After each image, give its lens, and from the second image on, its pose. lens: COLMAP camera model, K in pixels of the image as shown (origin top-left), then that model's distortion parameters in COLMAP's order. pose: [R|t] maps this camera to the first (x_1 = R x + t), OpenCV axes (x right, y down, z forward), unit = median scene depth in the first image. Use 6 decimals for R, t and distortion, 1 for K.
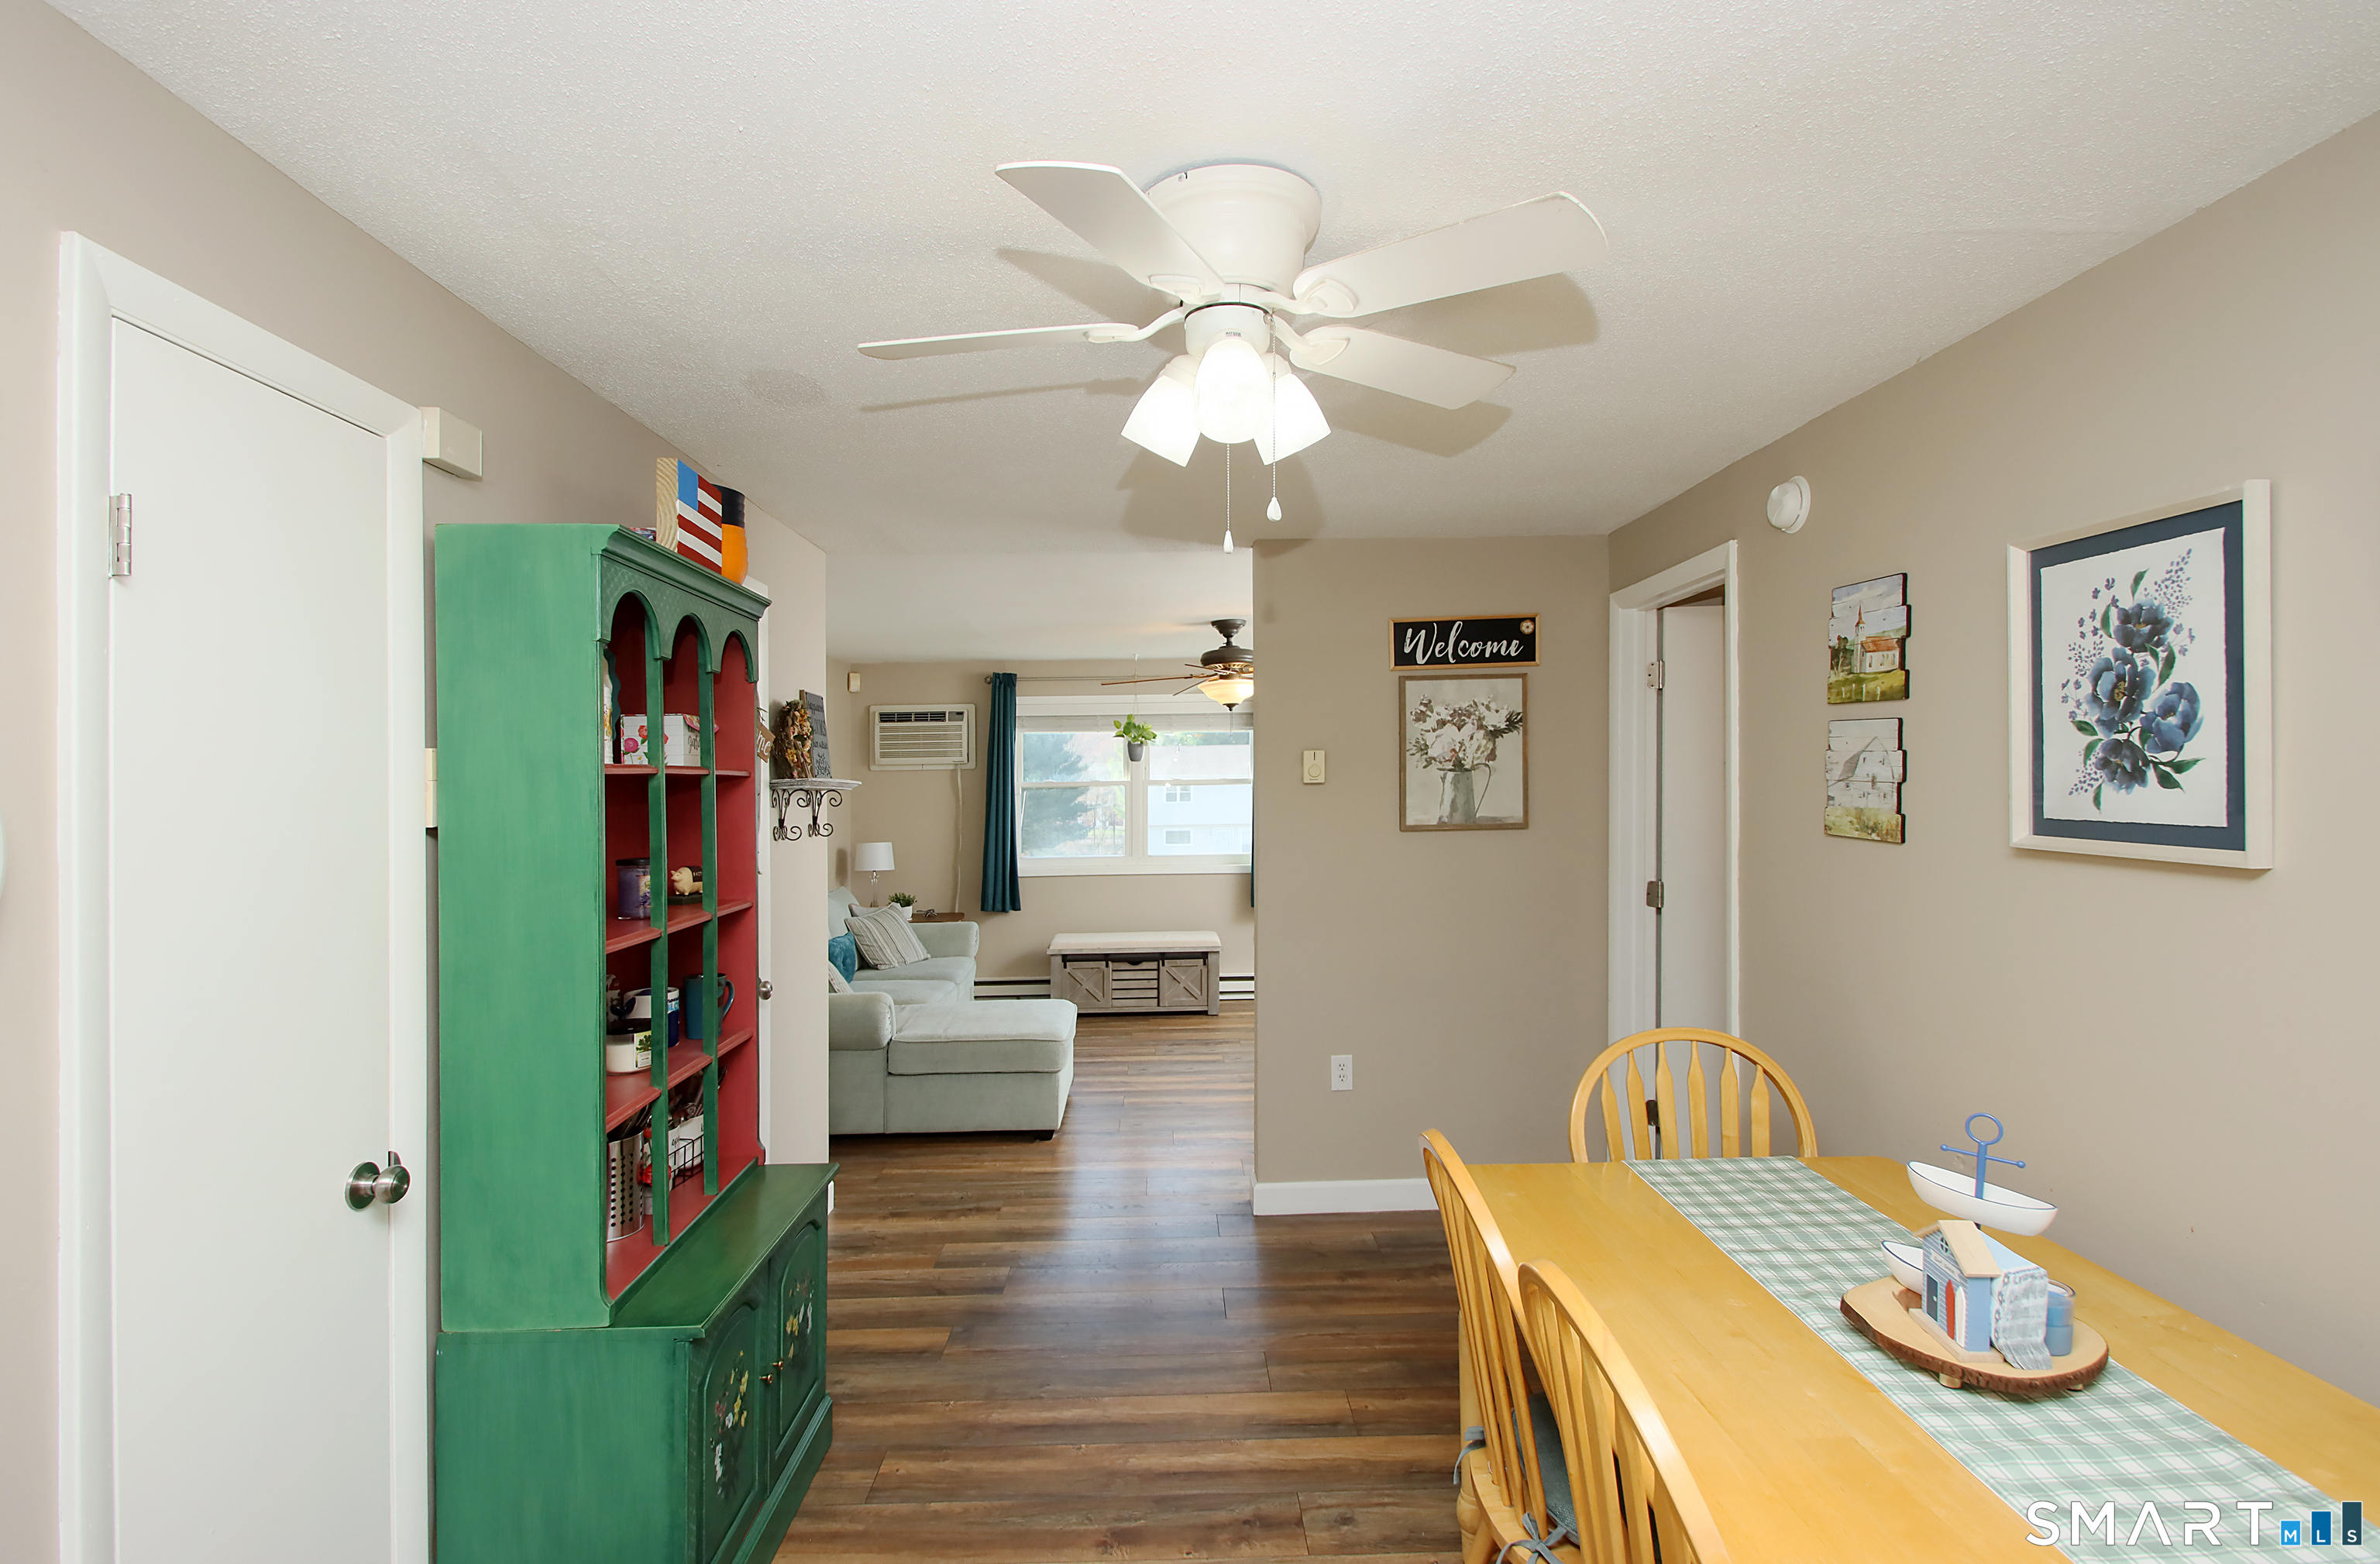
lens RADIAL K [[1097.2, 0, 1200.3], [0, 1097.2, 774.0], [0, 0, 1]] dist [-0.003156, -0.001107]
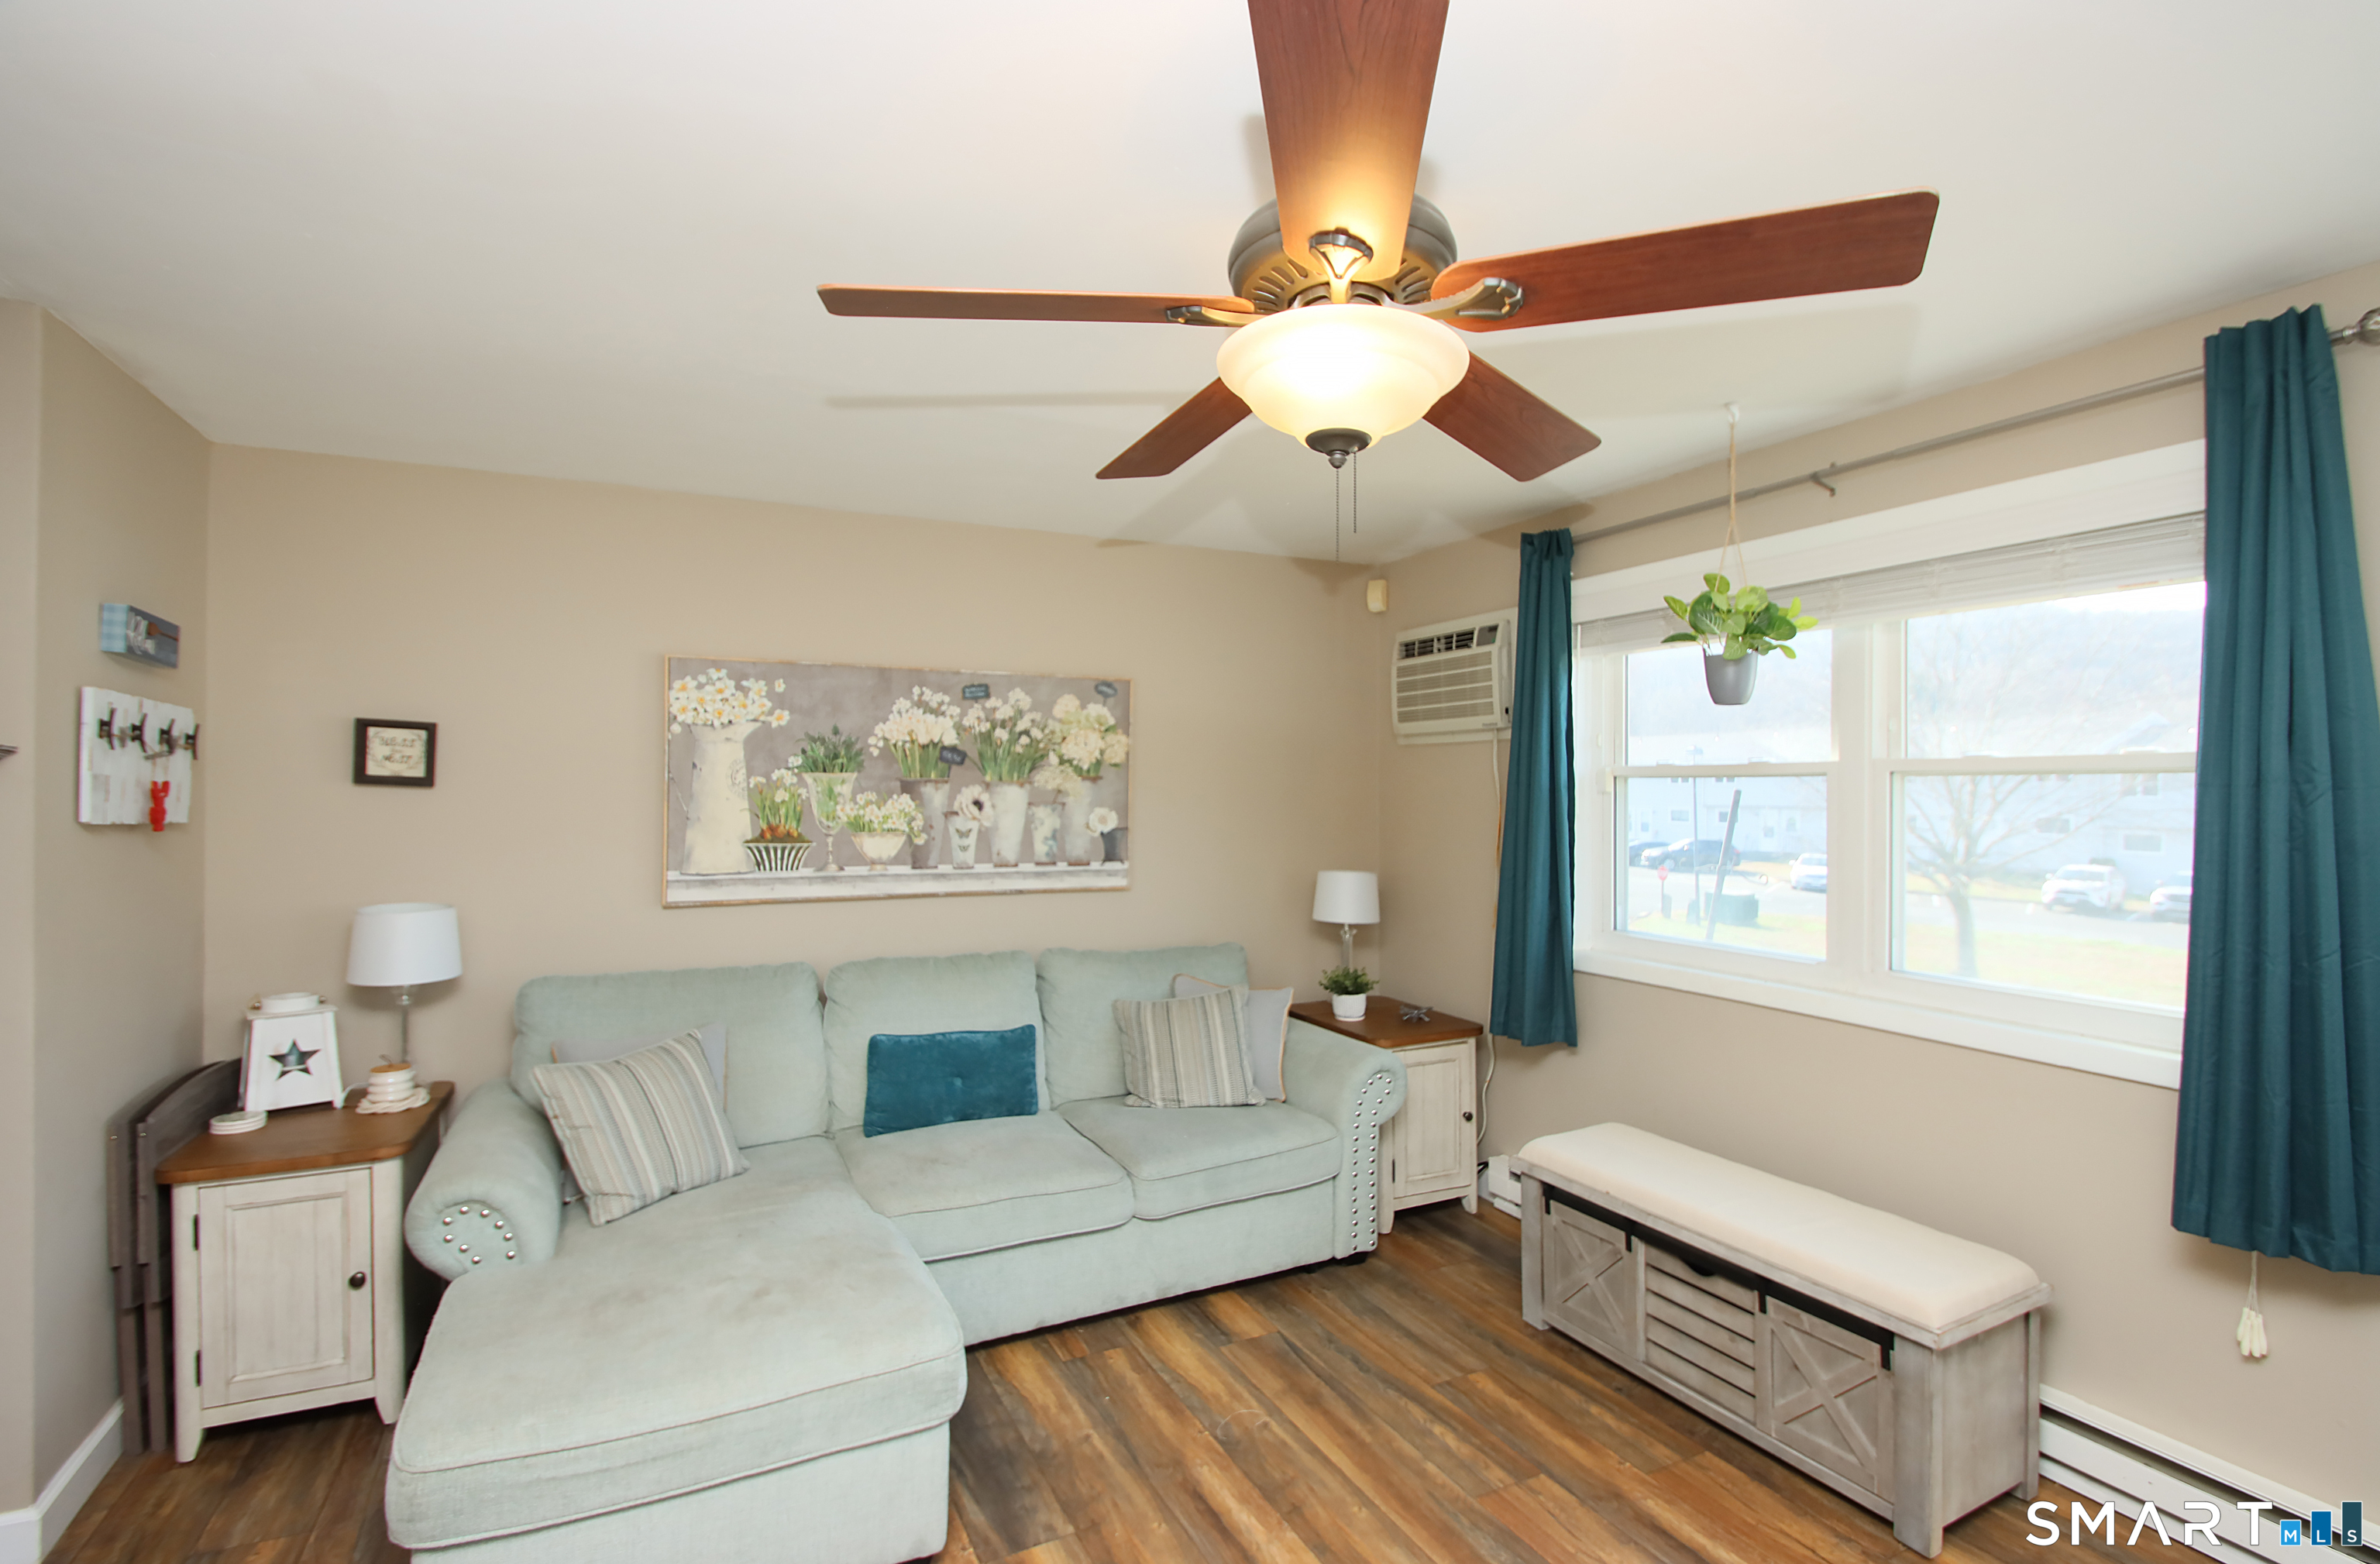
lens RADIAL K [[1097.2, 0, 1242.6], [0, 1097.2, 800.9], [0, 0, 1]] dist [-0.003156, -0.001107]
pose [[0.420233, 0.027876, -0.906988, 0.189479], [-0.001452, 0.999547, 0.030048, 0.008539], [0.907415, -0.011310, 0.420084, 0.687922]]
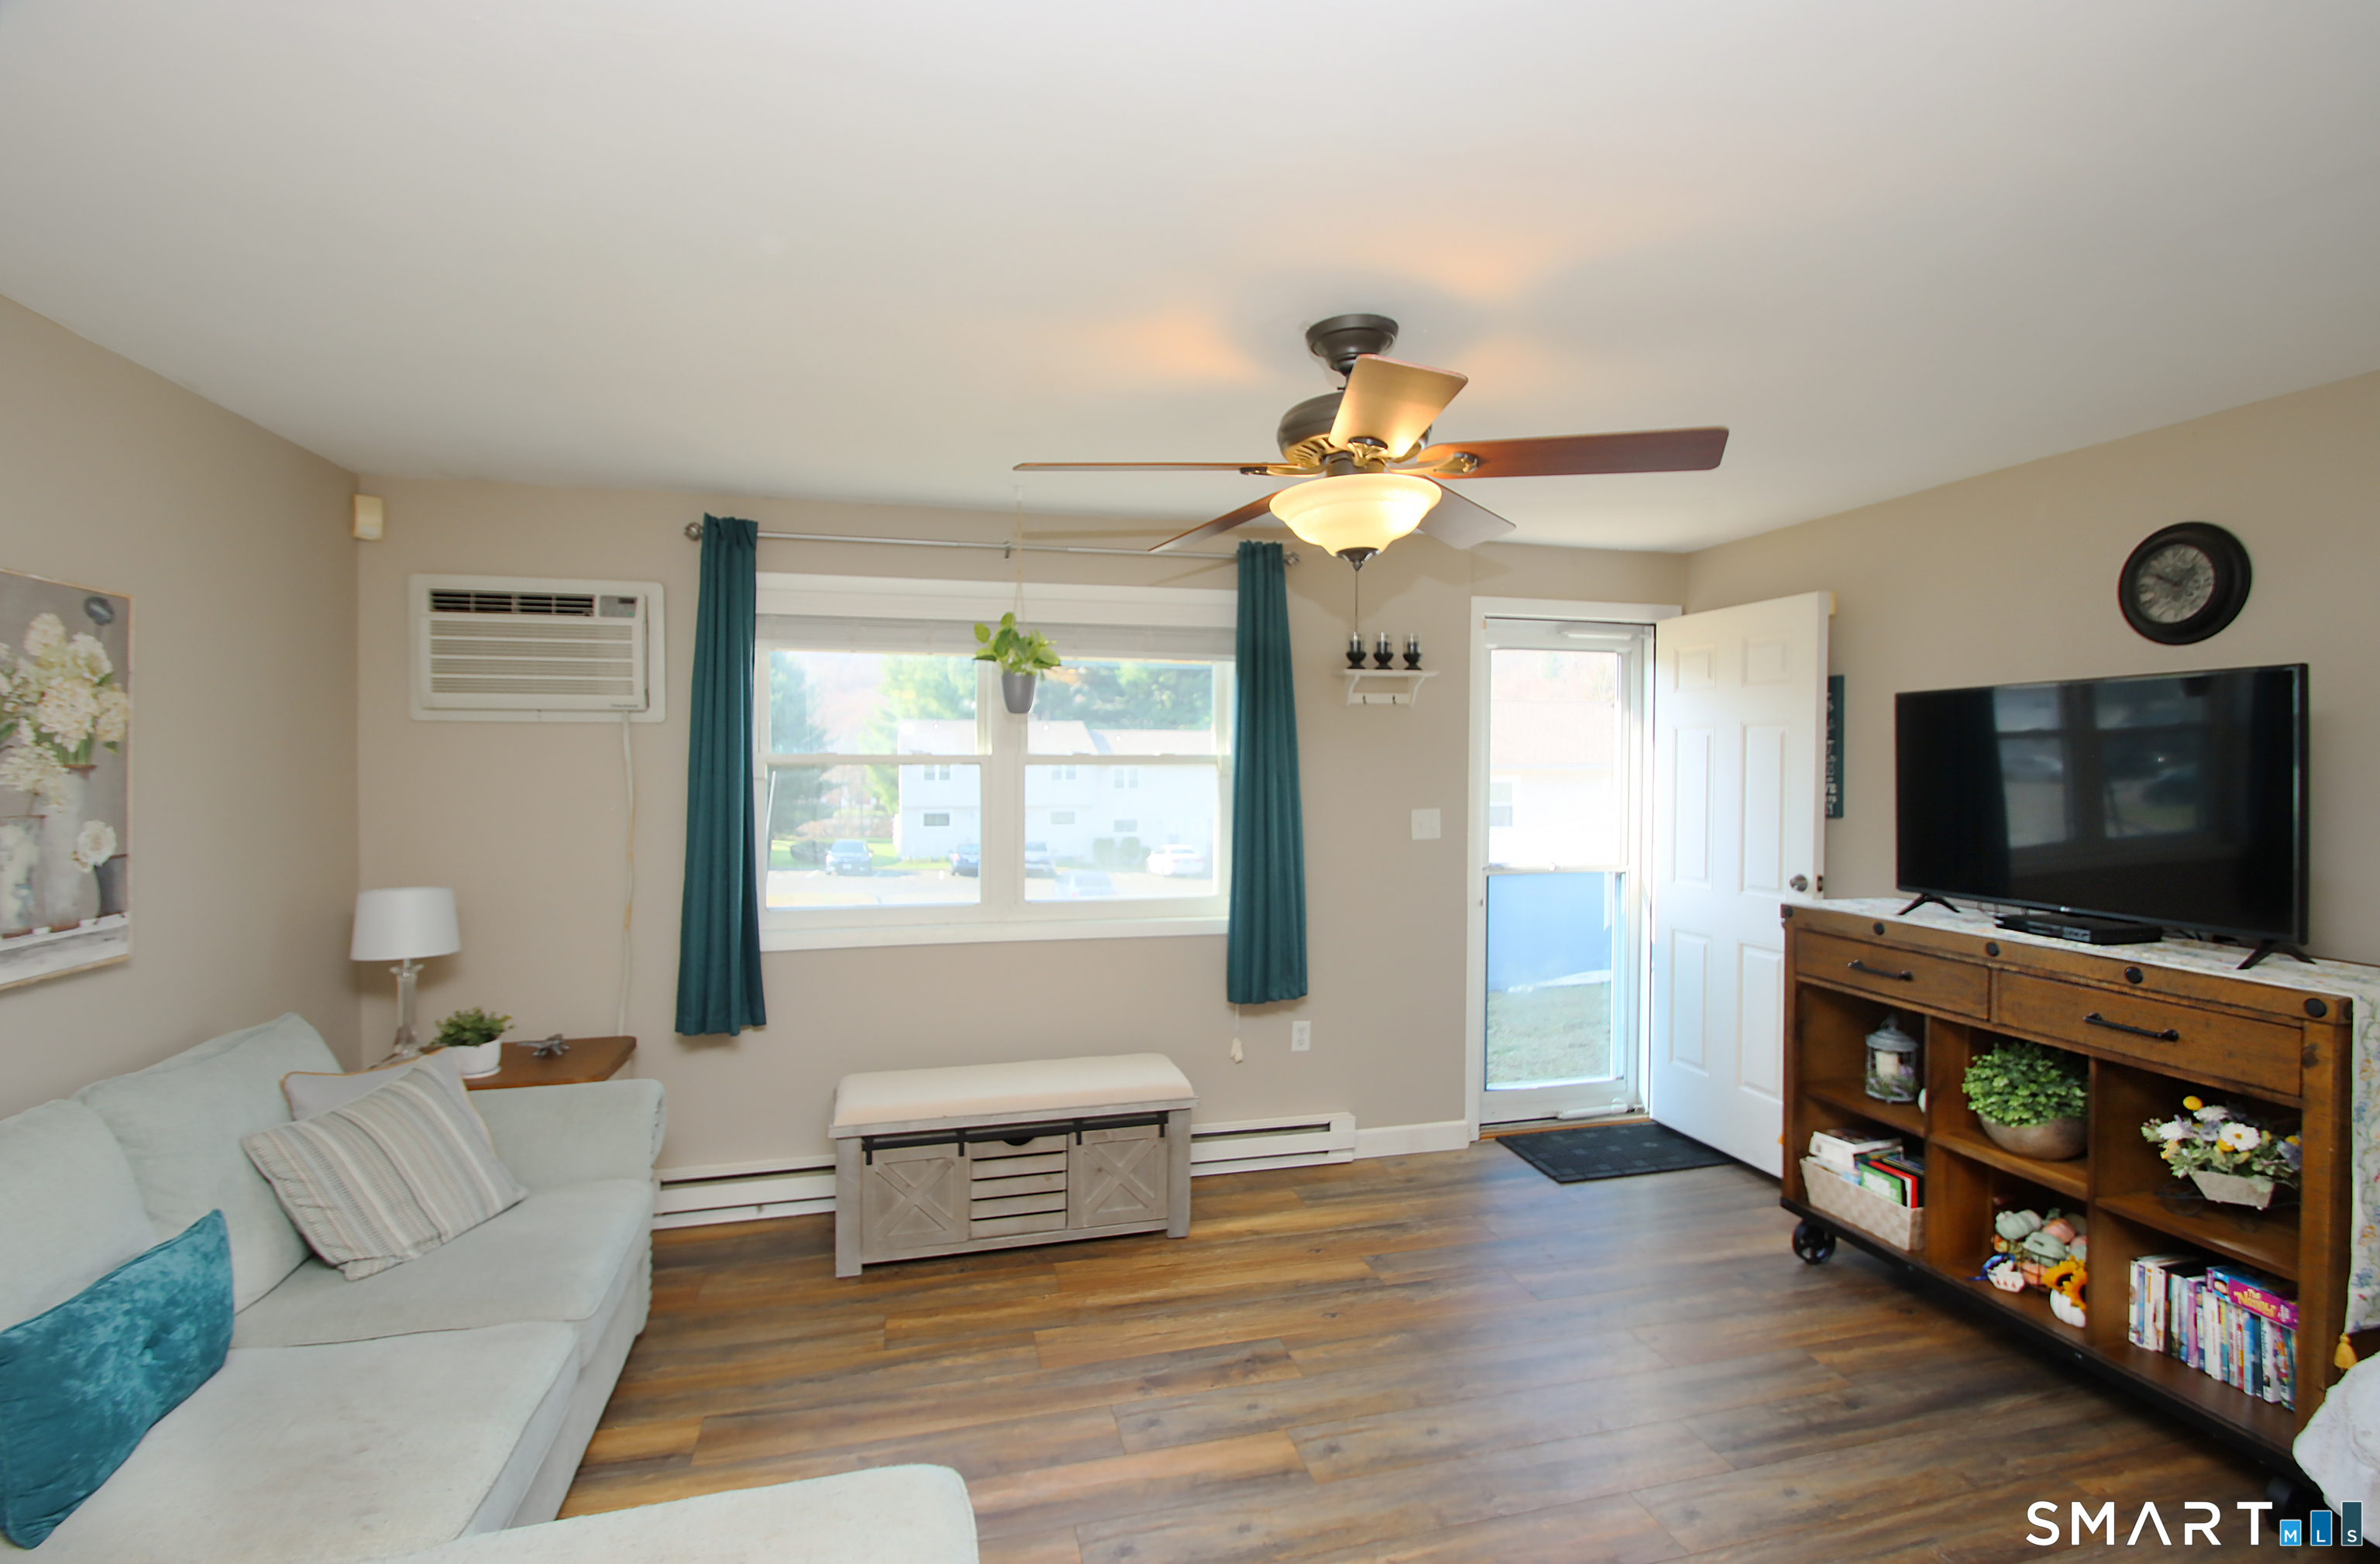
lens RADIAL K [[1097.2, 0, 1165.1], [0, 1097.2, 787.2], [0, 0, 1]] dist [-0.003156, -0.001107]
pose [[0.981954, 0.009365, 0.188887, -0.085504], [-0.014999, 0.999483, 0.028422, 0.006050], [-0.188524, -0.030742, 0.981587, 0.510257]]
